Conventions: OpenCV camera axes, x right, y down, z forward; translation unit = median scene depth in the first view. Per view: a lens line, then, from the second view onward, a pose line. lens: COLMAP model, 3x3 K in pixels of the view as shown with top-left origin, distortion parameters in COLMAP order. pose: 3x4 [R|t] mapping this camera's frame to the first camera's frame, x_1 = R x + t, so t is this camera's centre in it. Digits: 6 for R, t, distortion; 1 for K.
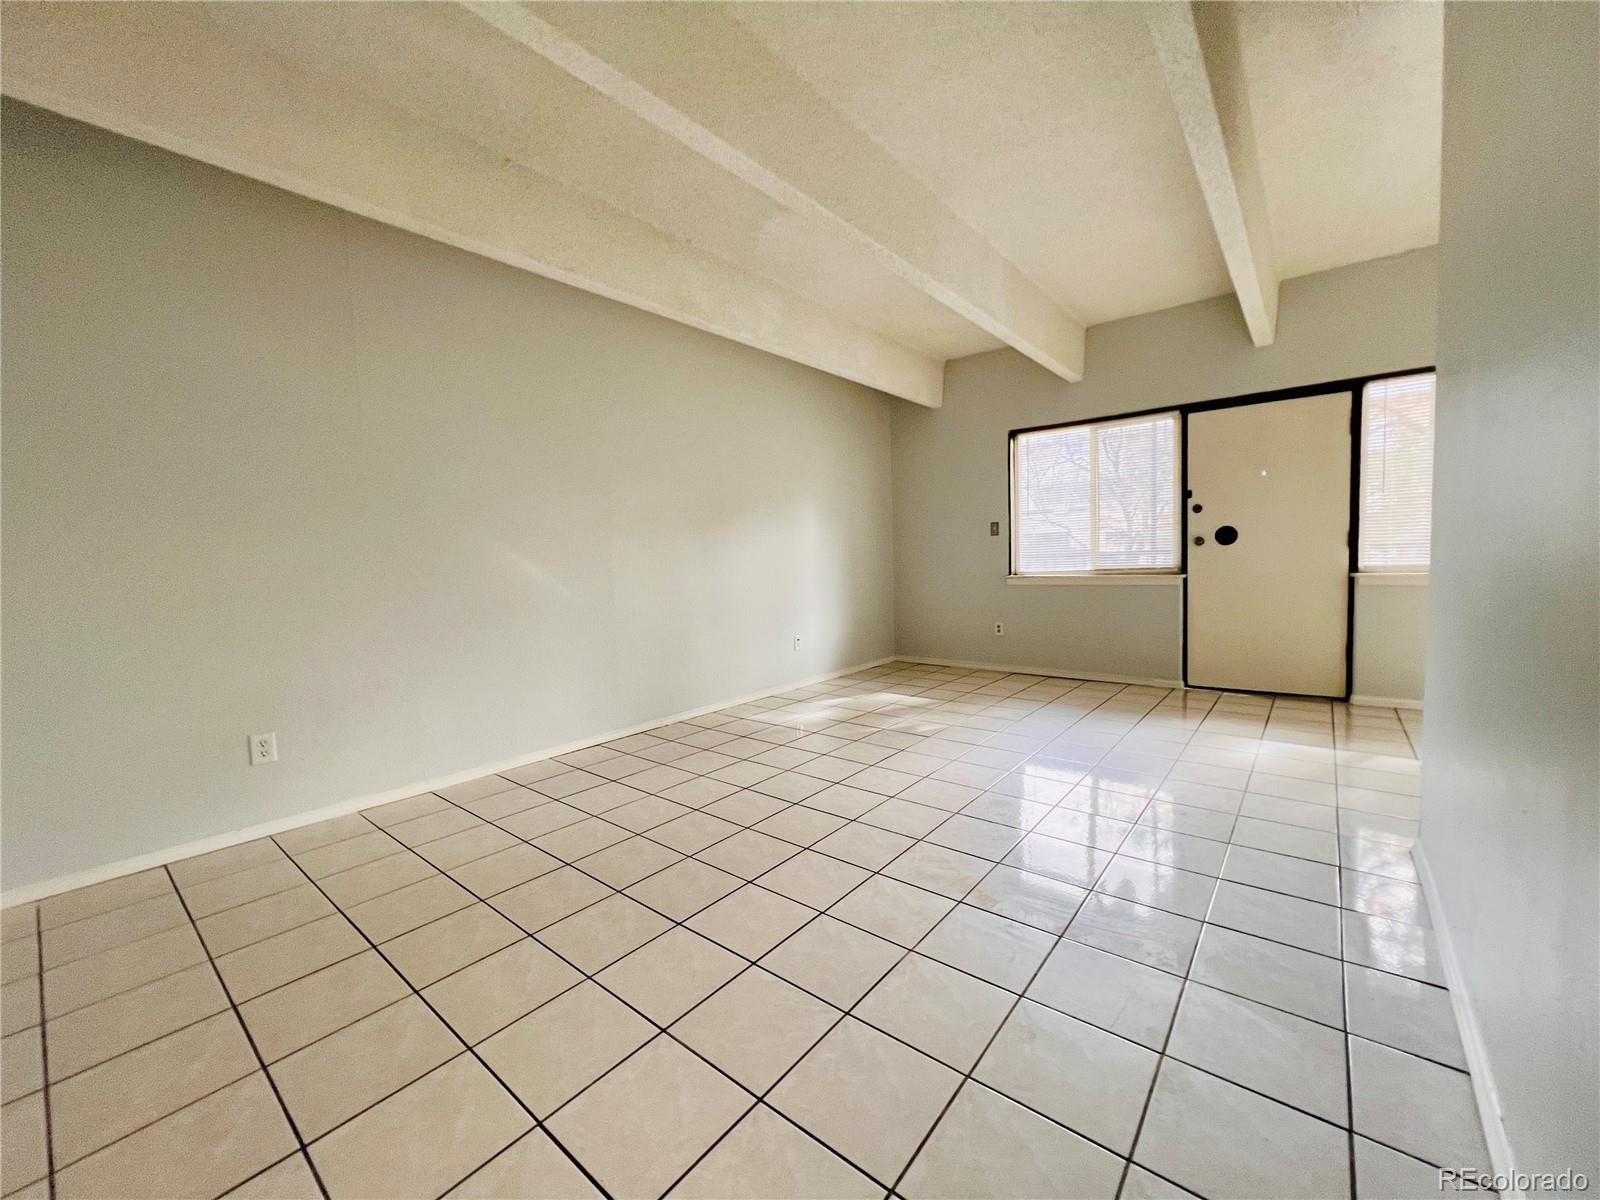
lens RADIAL K [[637.4, 0, 800.0], [0, 637.4, 600.0], [0, 0, 1]] dist [-0.000428, -0.000054]
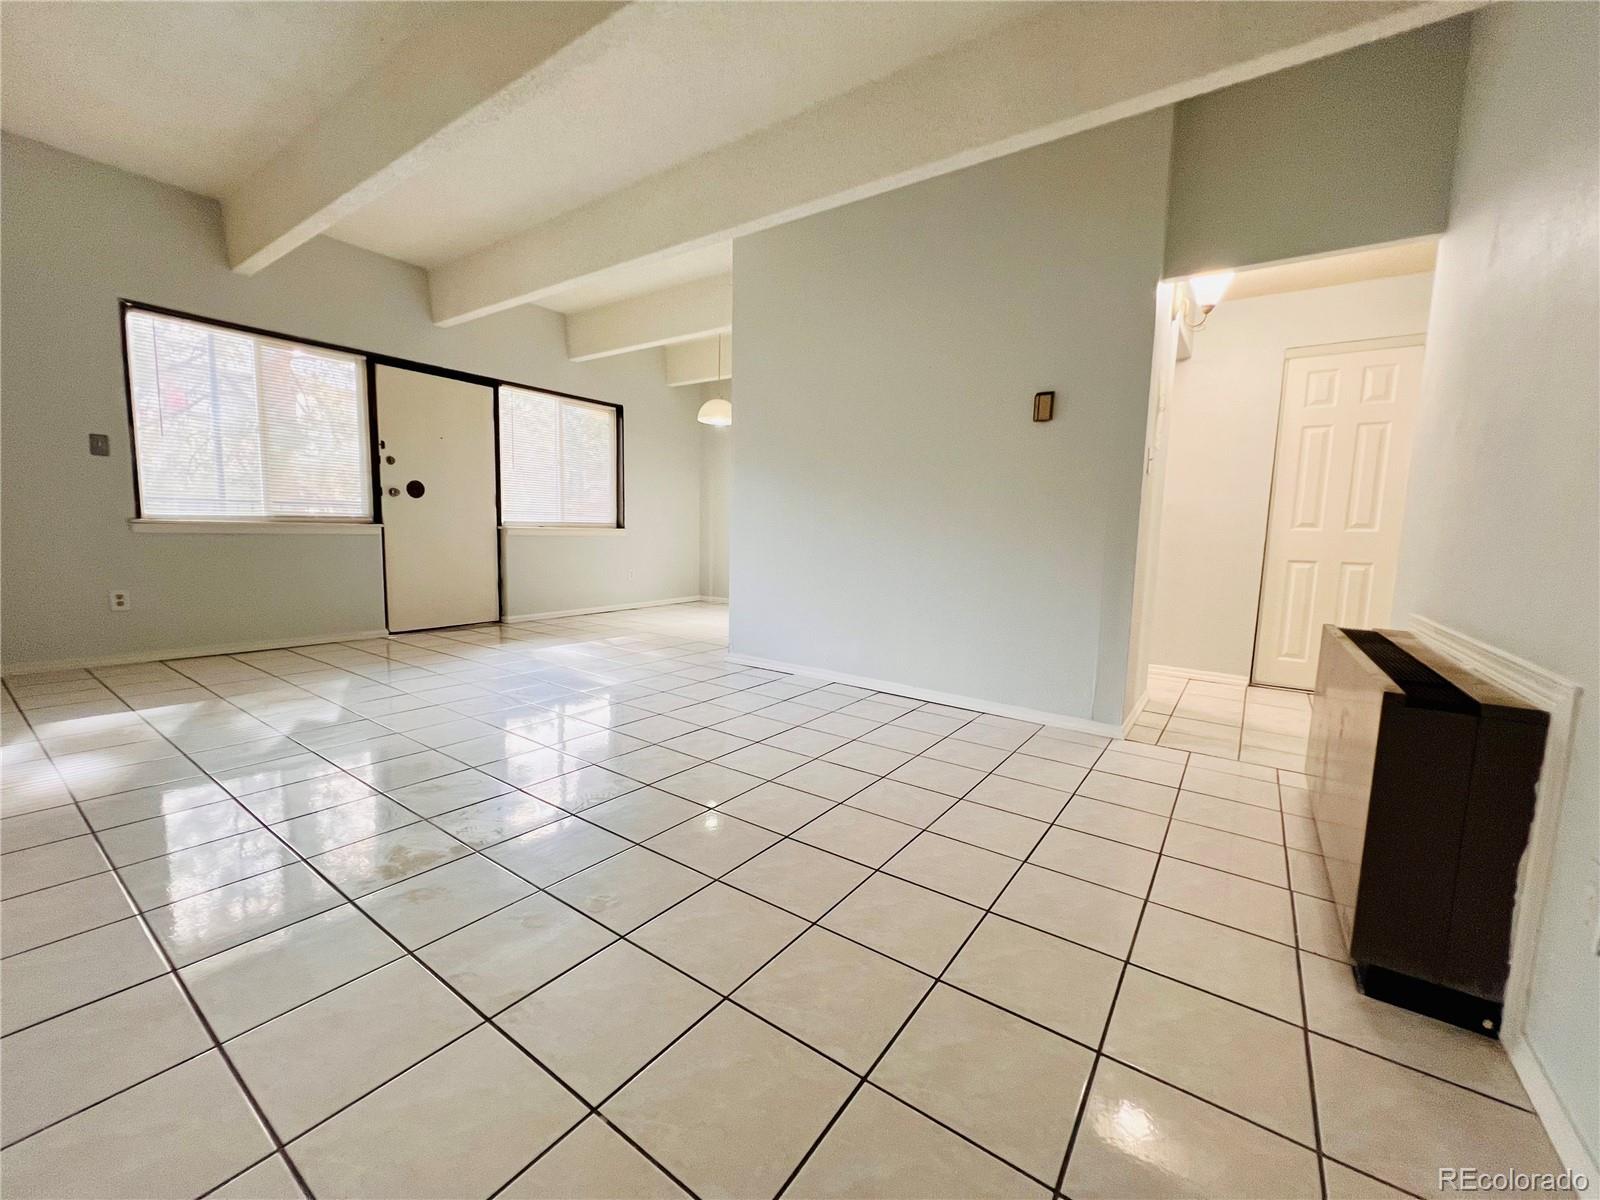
lens RADIAL K [[642.1, 0, 797.8], [0, 642.1, 593.8], [0, 0, 1]] dist [-0.000200, 0.000003]
pose [[-0.065418, -0.071936, 0.995262, -0.468699], [0.043058, 0.996266, 0.074839, 0.022678], [-0.996929, 0.047750, -0.062077, 0.414442]]
